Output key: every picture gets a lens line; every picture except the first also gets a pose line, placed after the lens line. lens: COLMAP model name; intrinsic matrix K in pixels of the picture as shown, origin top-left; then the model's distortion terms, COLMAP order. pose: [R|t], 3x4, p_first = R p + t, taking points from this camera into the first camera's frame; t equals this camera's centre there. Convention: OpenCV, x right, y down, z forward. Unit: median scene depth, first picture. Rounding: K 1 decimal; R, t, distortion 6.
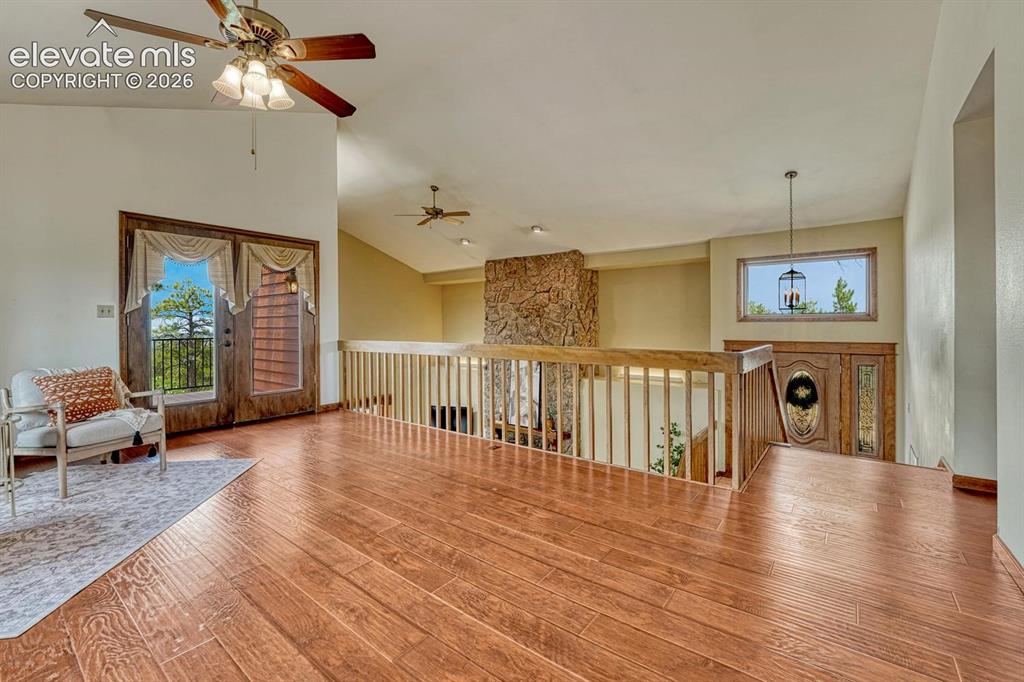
lens RADIAL K [[435.9, 0, 507.5], [0, 435.9, 330.5], [0, 0, 1]] dist [-0.004262, -0.000254]
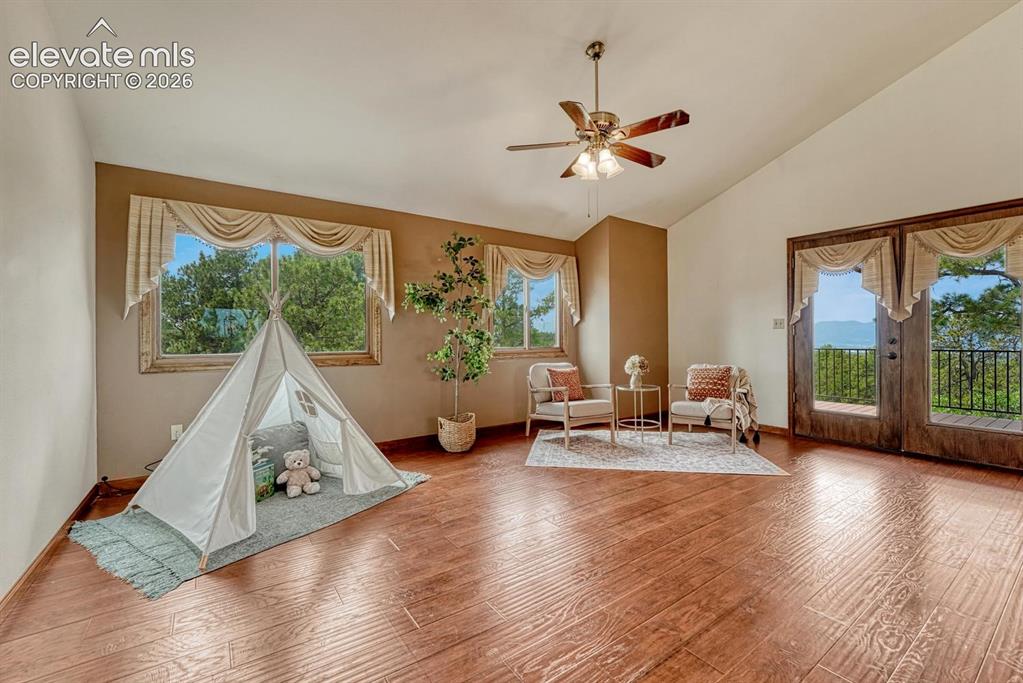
lens RADIAL K [[429.4, 0, 511.5], [0, 429.4, 341.5], [0, 0, 1]] dist [-0.013645, -0.000153]
pose [[-0.286100, 0.013198, -0.958109, 0.496298], [-0.005137, 0.999870, 0.015307, -0.009539], [0.958186, 0.009302, -0.285995, 0.680853]]
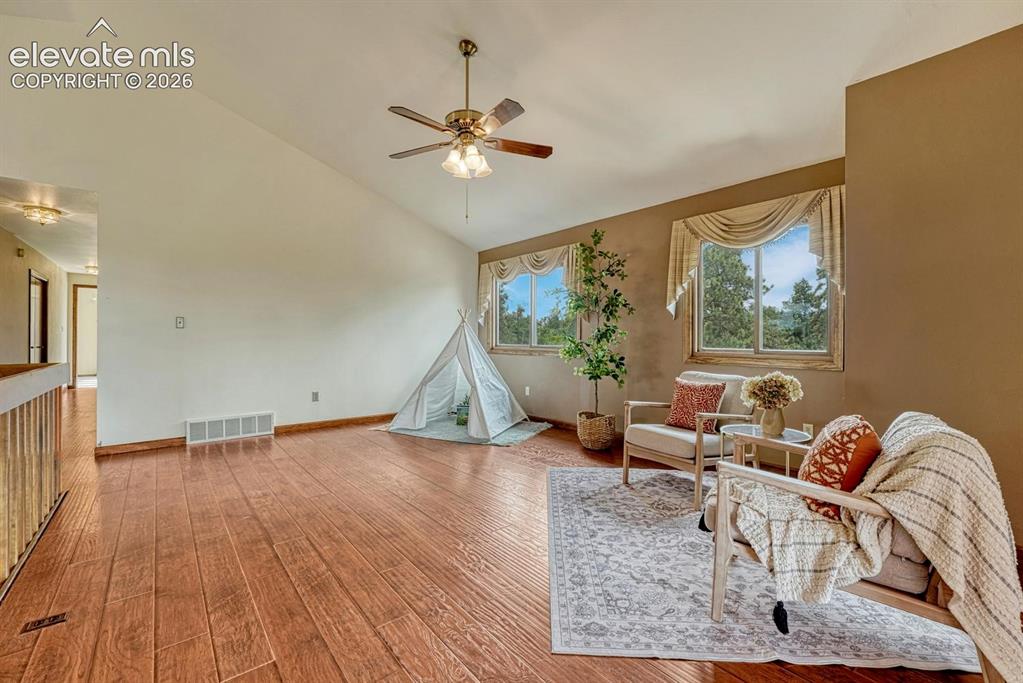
lens RADIAL K [[429.4, 0, 511.5], [0, 429.4, 341.5], [0, 0, 1]] dist [-0.013645, -0.000153]
pose [[-0.978239, 0.002891, 0.207462, -0.607668], [0.007915, 0.999695, 0.023394, -0.015081], [-0.207331, 0.024527, -0.977963, 1.402576]]
